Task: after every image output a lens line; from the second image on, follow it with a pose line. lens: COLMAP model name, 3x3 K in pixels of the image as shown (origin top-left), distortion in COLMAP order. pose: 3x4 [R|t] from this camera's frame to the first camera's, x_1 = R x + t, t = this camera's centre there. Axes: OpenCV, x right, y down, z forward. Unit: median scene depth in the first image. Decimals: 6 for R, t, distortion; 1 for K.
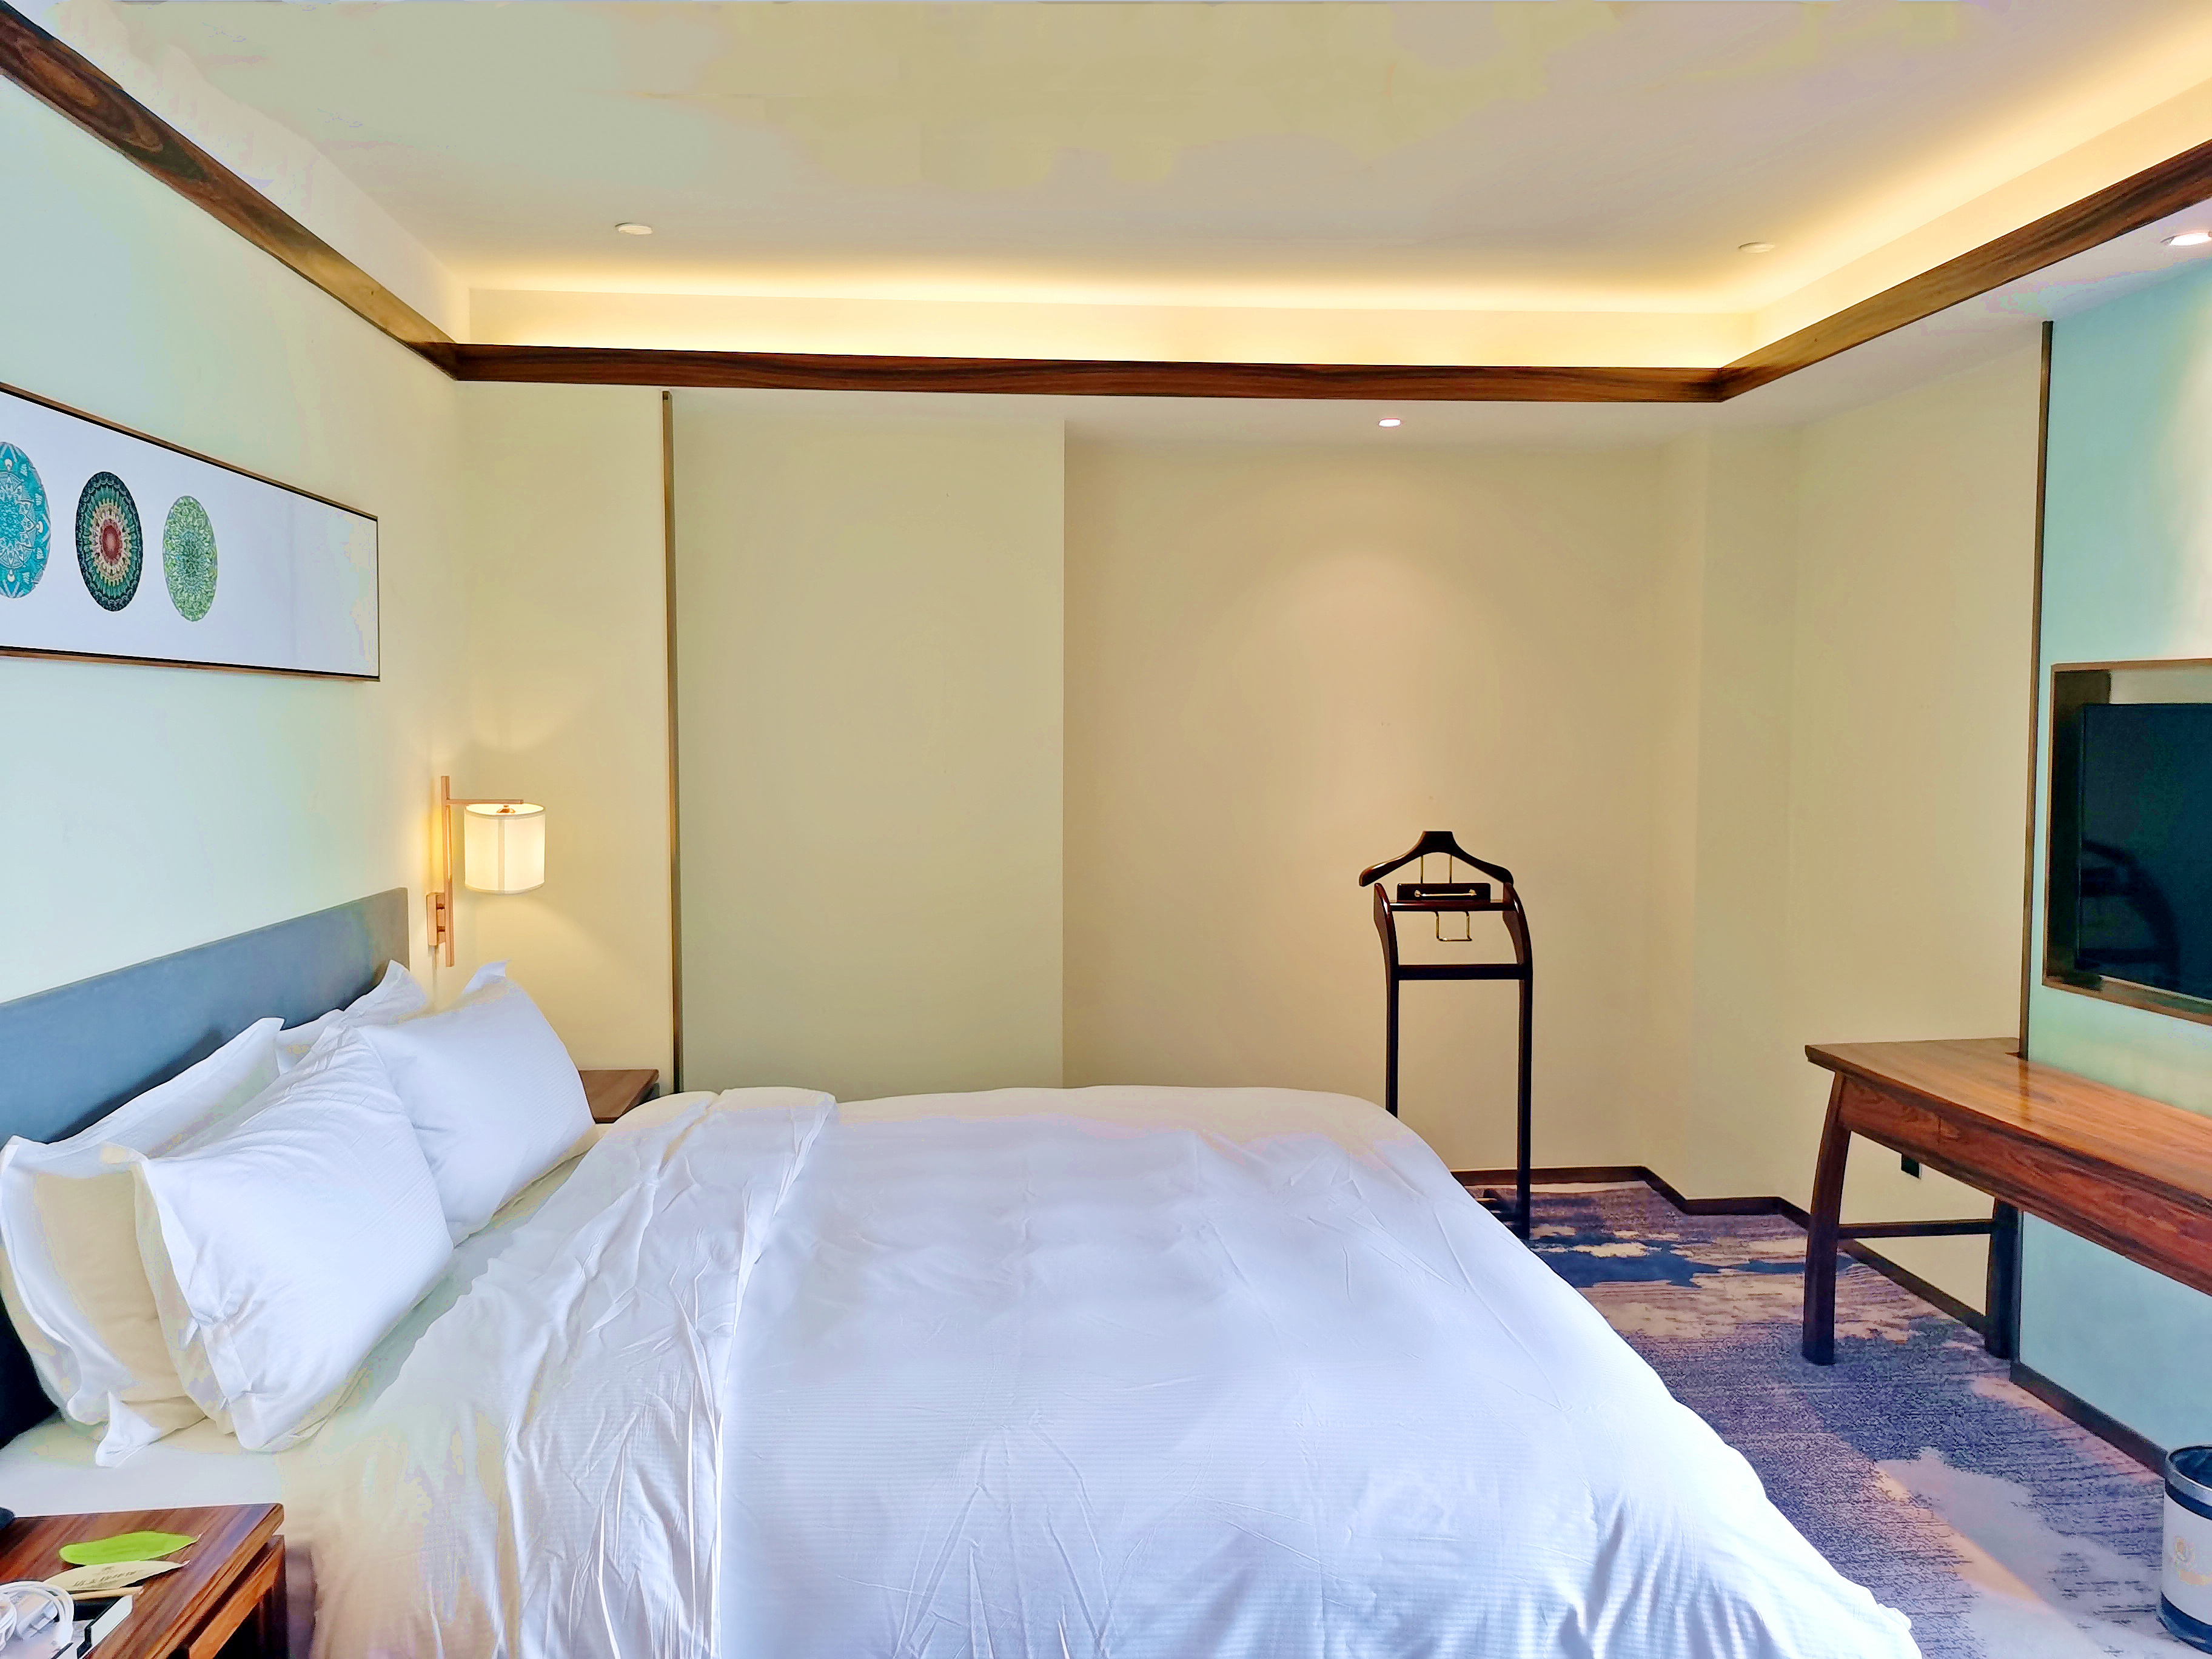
lens RADIAL K [[1703.7, 0, 1106.0], [0, 1703.7, 829.5], [0, 0, 1]] dist [0.063852, -0.051886]
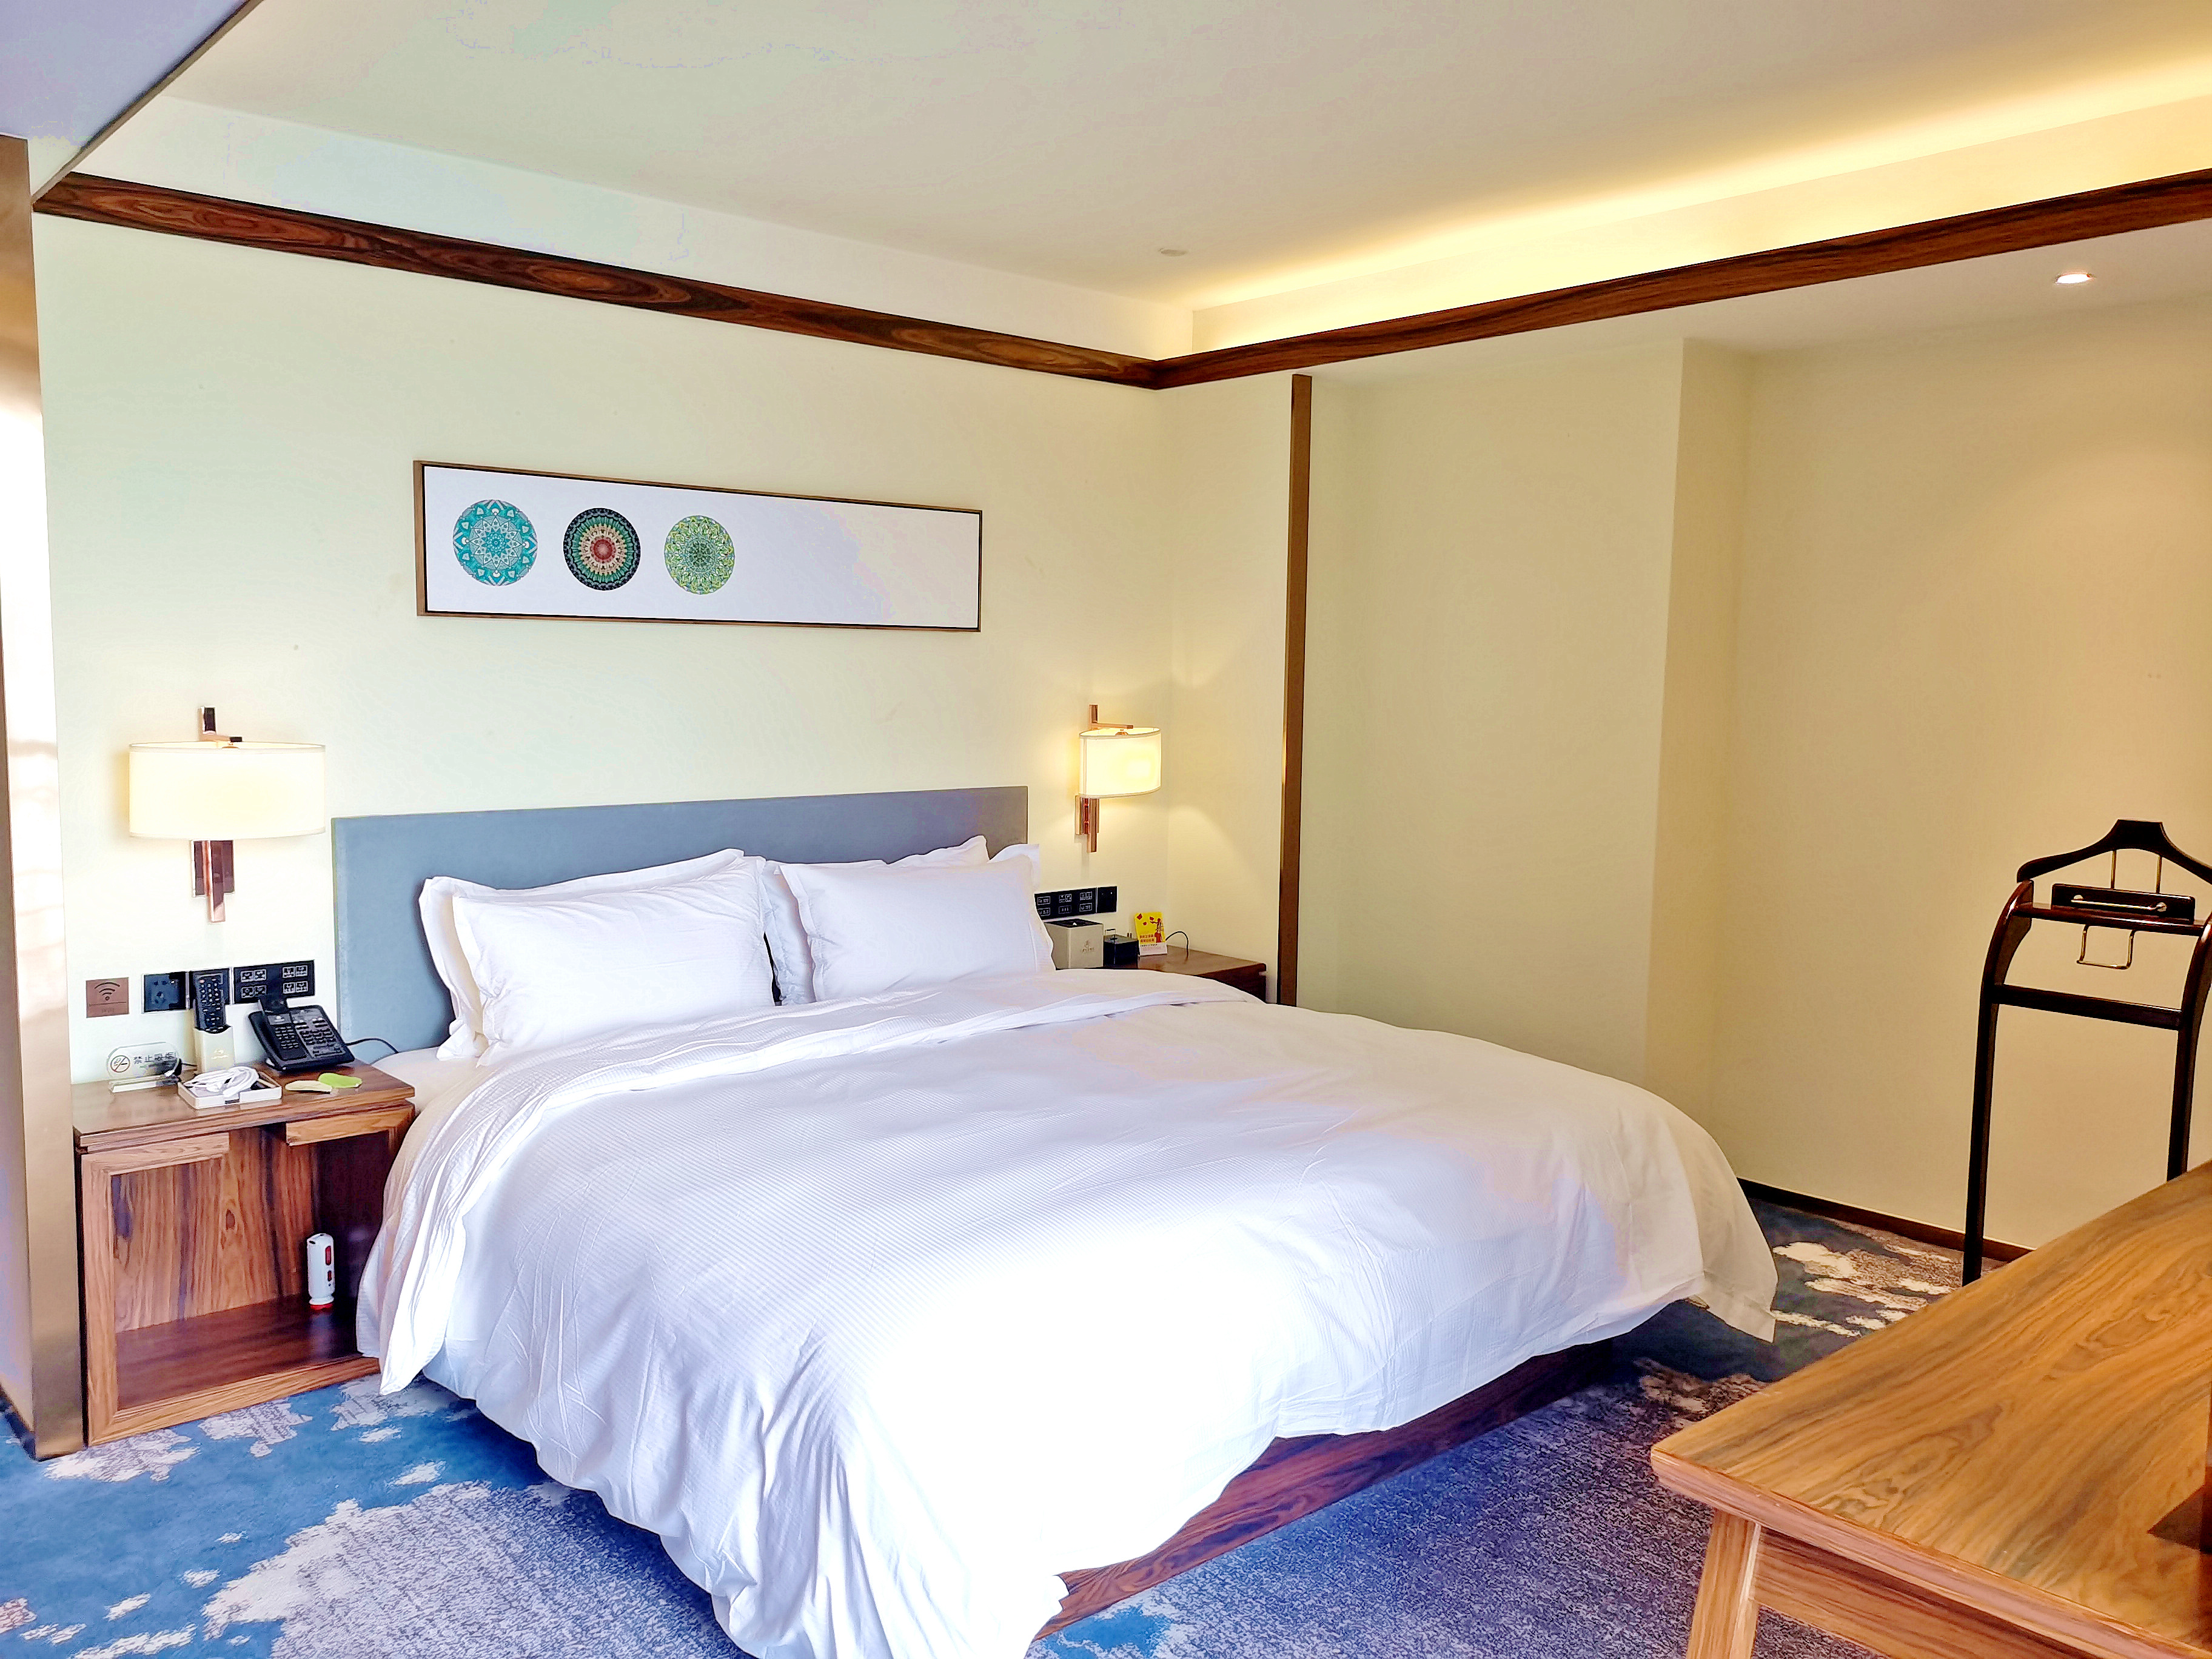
lens RADIAL K [[1703.7, 0, 1106.0], [0, 1703.7, 829.5], [0, 0, 1]] dist [0.063852, -0.051886]
pose [[0.598529, 0.086265, -0.796443, 0.944113], [-0.062826, 0.996178, 0.060686, -0.022765], [0.798634, 0.013715, 0.601661, 0.340107]]
